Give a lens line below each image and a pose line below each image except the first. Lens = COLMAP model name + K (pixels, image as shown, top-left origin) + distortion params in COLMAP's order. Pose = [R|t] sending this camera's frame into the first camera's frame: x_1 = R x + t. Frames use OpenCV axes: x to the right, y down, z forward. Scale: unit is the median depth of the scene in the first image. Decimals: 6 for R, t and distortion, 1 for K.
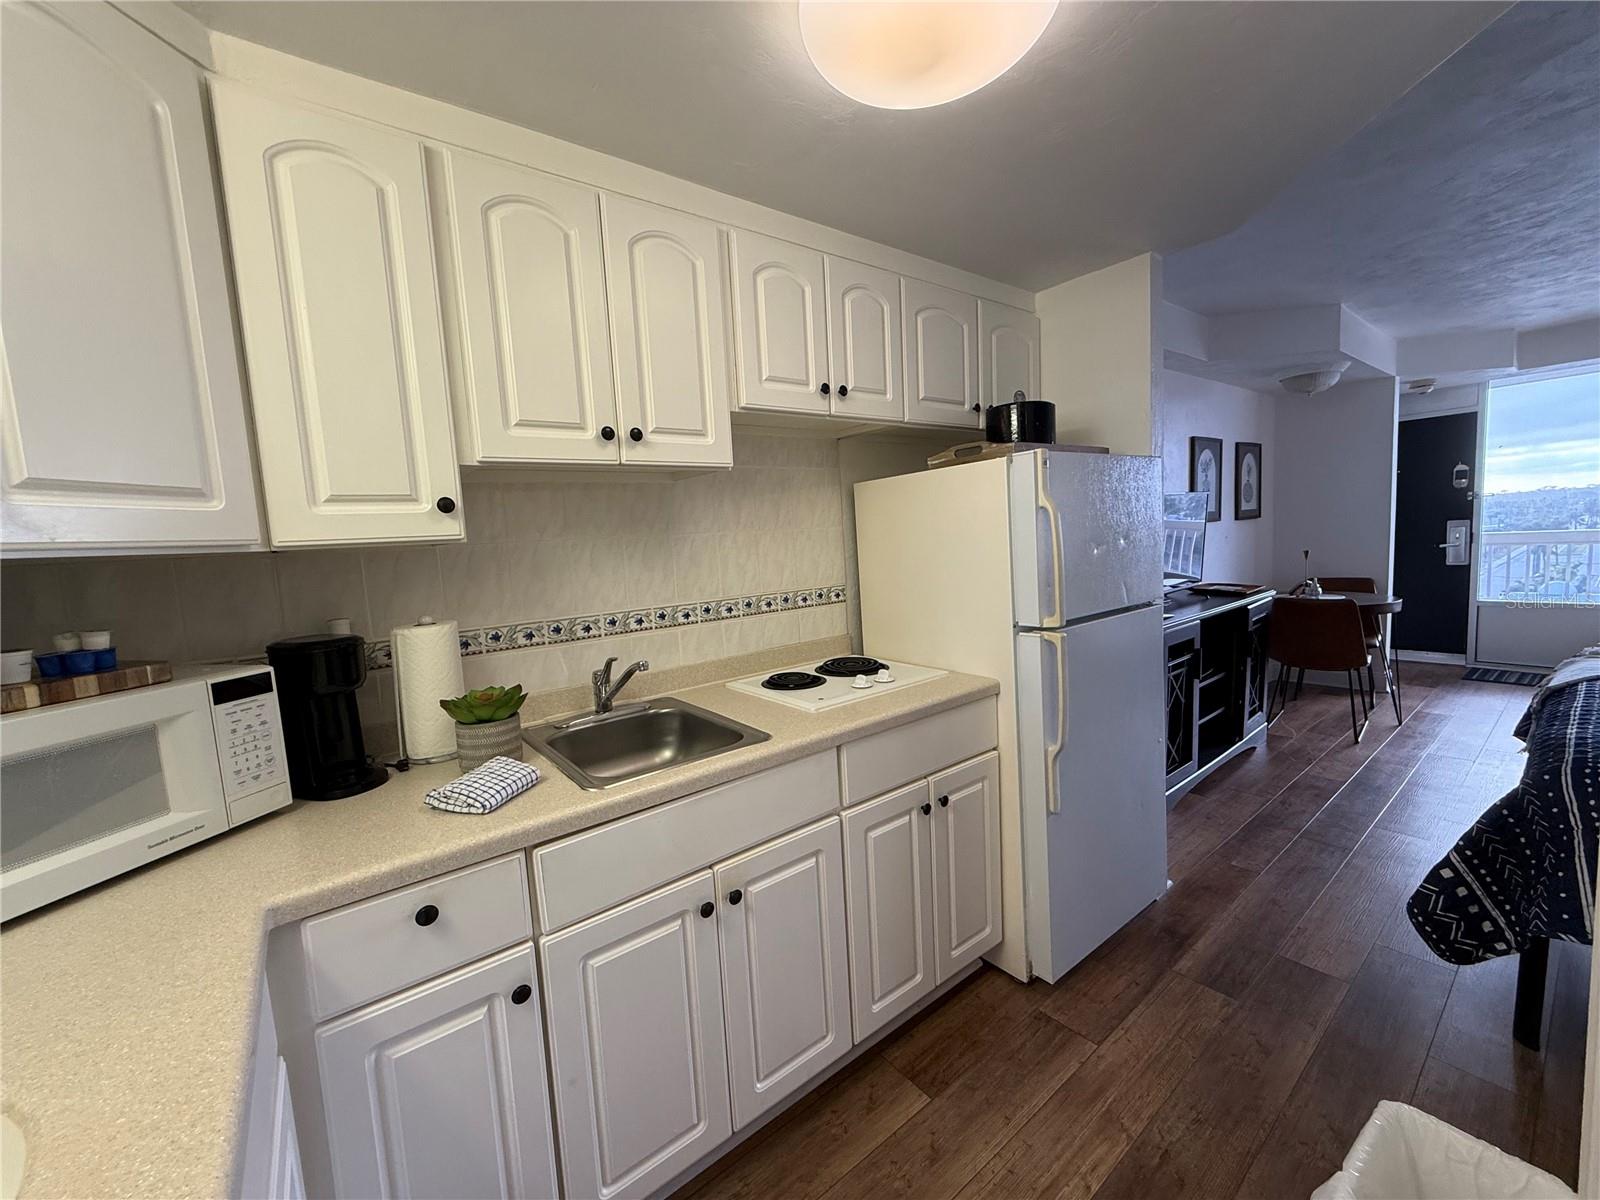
lens RADIAL K [[636.4, 0, 806.2], [0, 636.4, 595.2], [0, 0, 1]] dist [-0.001799, 0.000229]
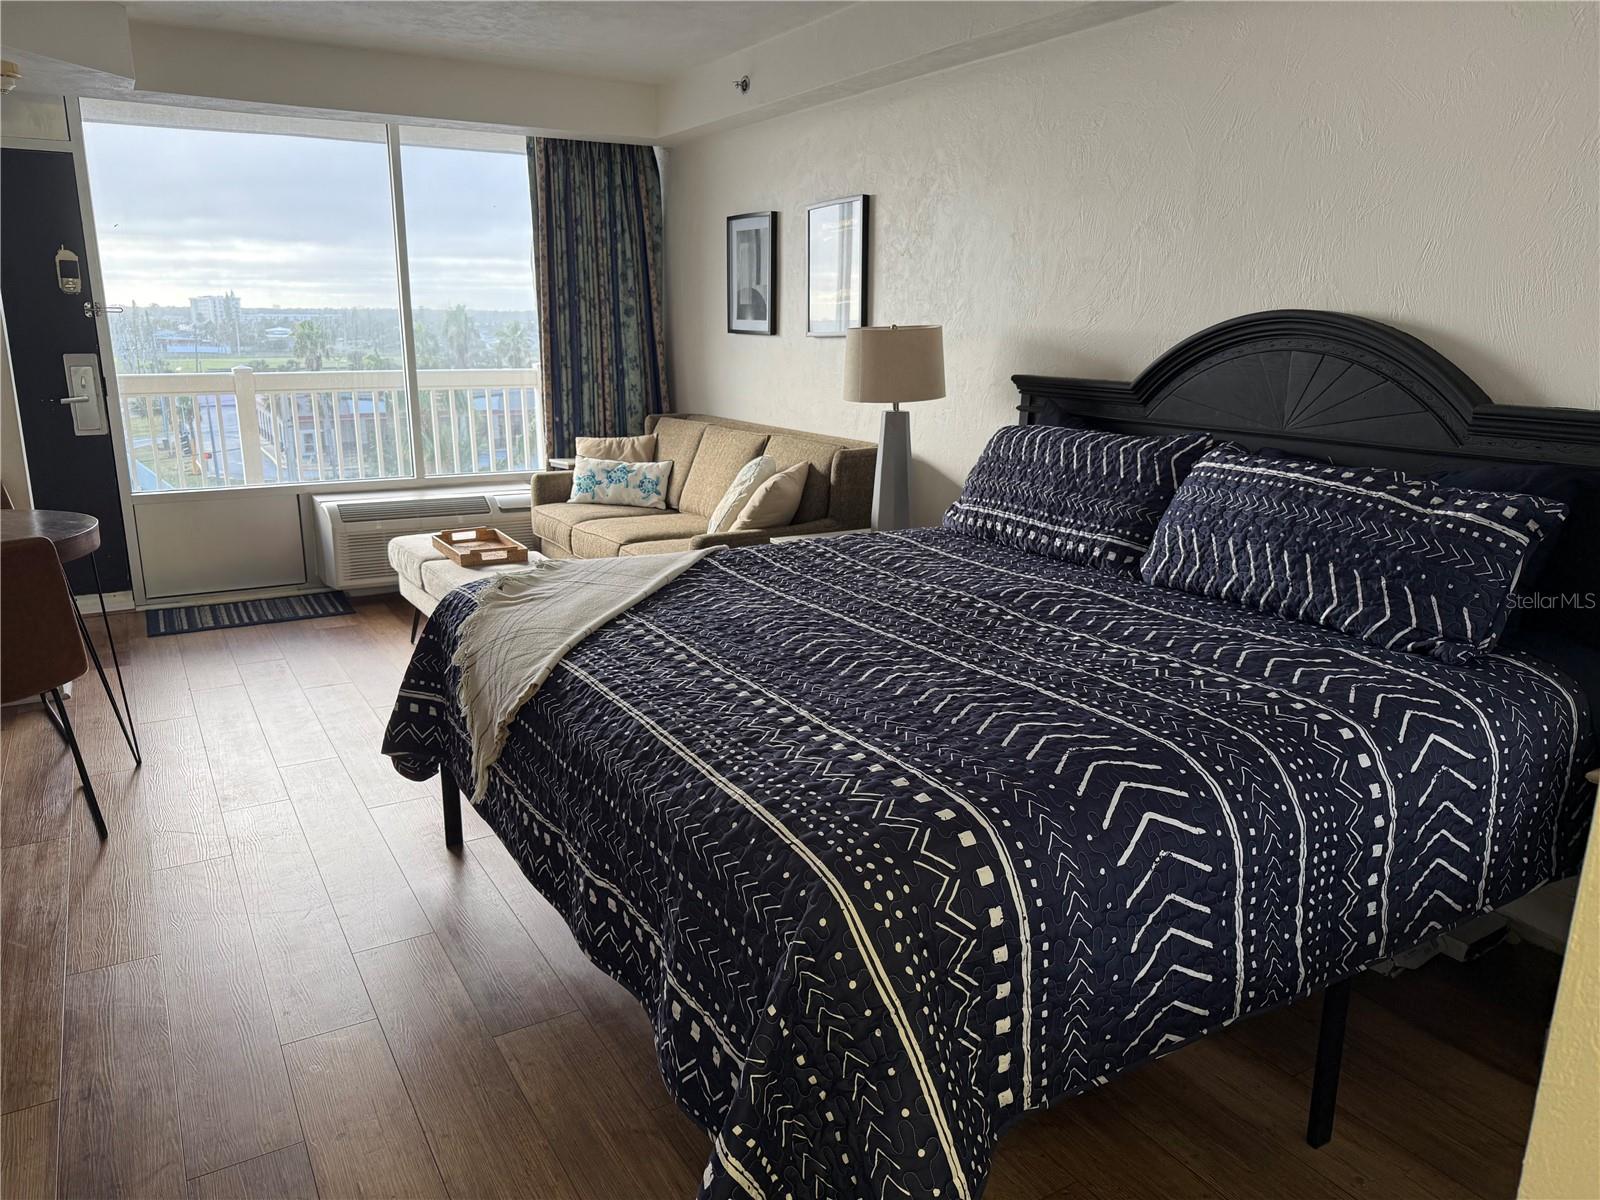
lens RADIAL K [[1115.7, 0, 802.5], [0, 1115.7, 607.2], [0, 0, 1]] dist [0.034363, -0.016772]
pose [[0.125611, -0.193276, 0.973070, 0.372152], [0.077998, 0.979727, 0.184530, -0.119842], [-0.989009, 0.052719, 0.138140, 0.899078]]
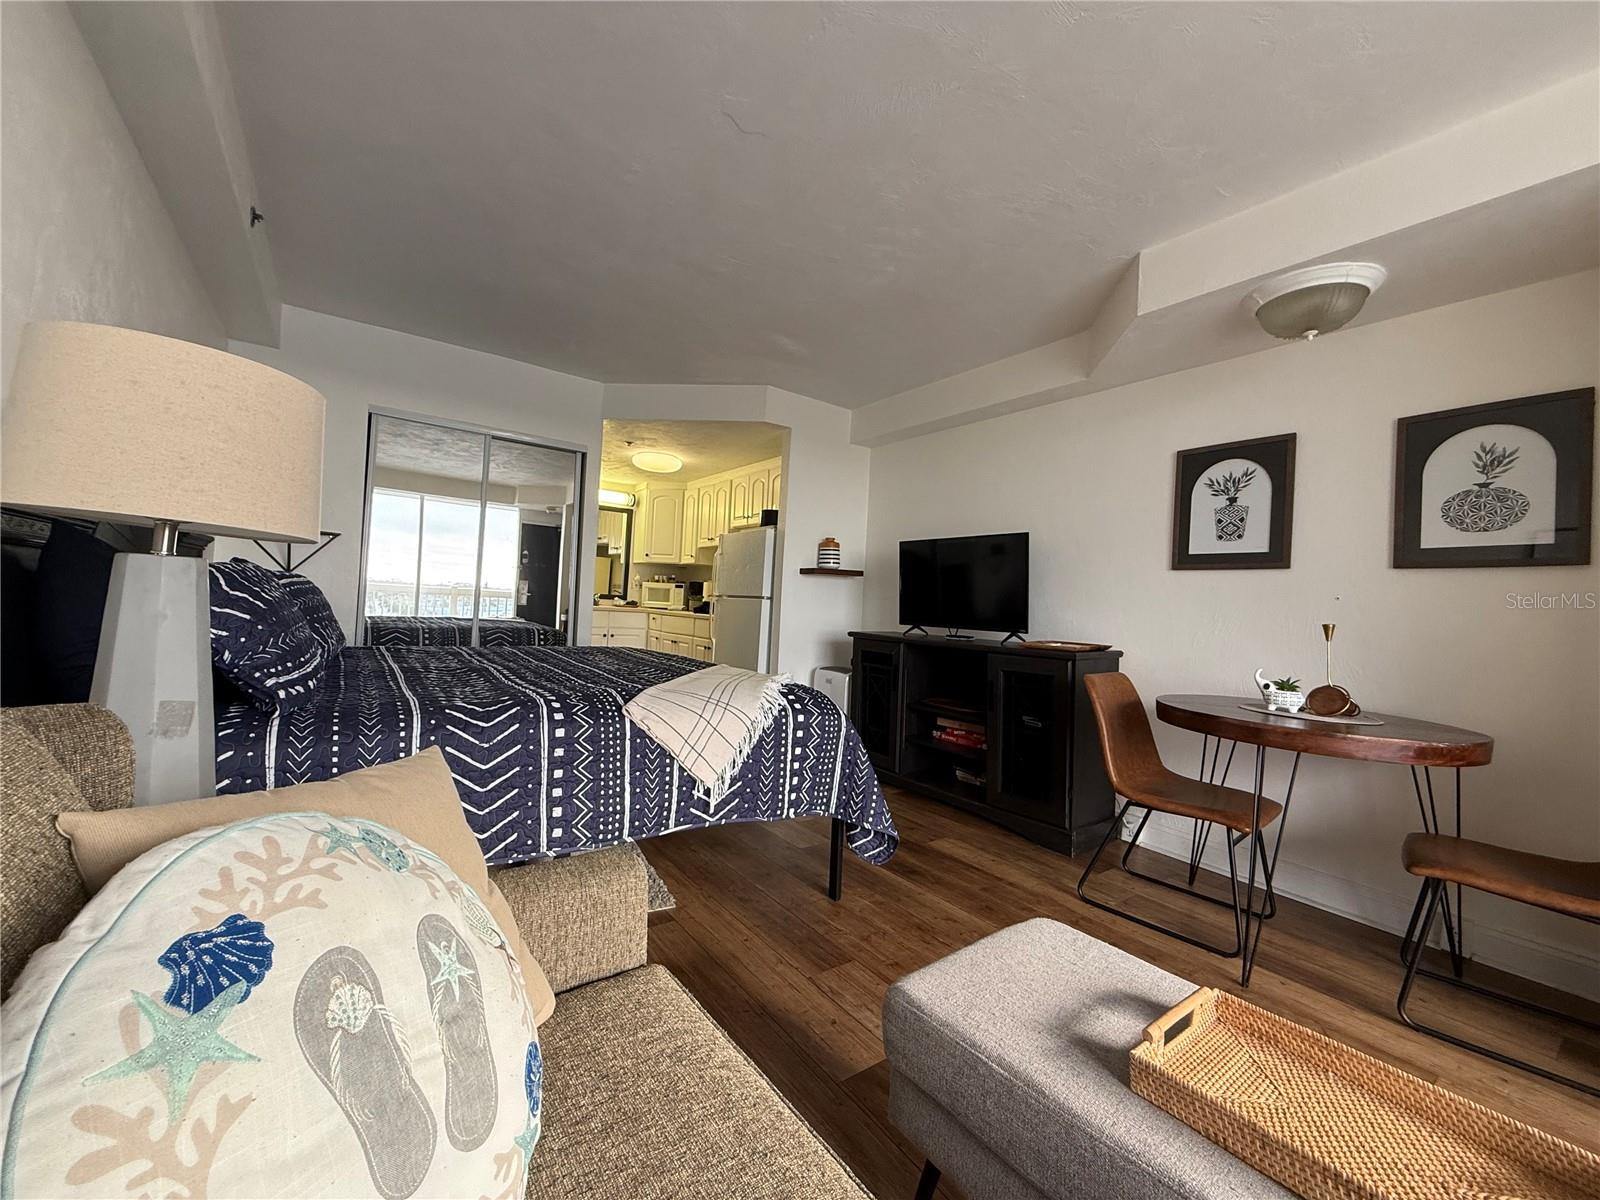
lens RADIAL K [[636.4, 0, 799.3], [0, 636.4, 597.4], [0, 0, 1]] dist [-0.001799, 0.000229]
pose [[-0.034768, 0.042095, -0.998508, 3.824331], [-0.147994, 0.987880, 0.046800, -0.150218], [0.988377, 0.149401, -0.028116, 1.719821]]
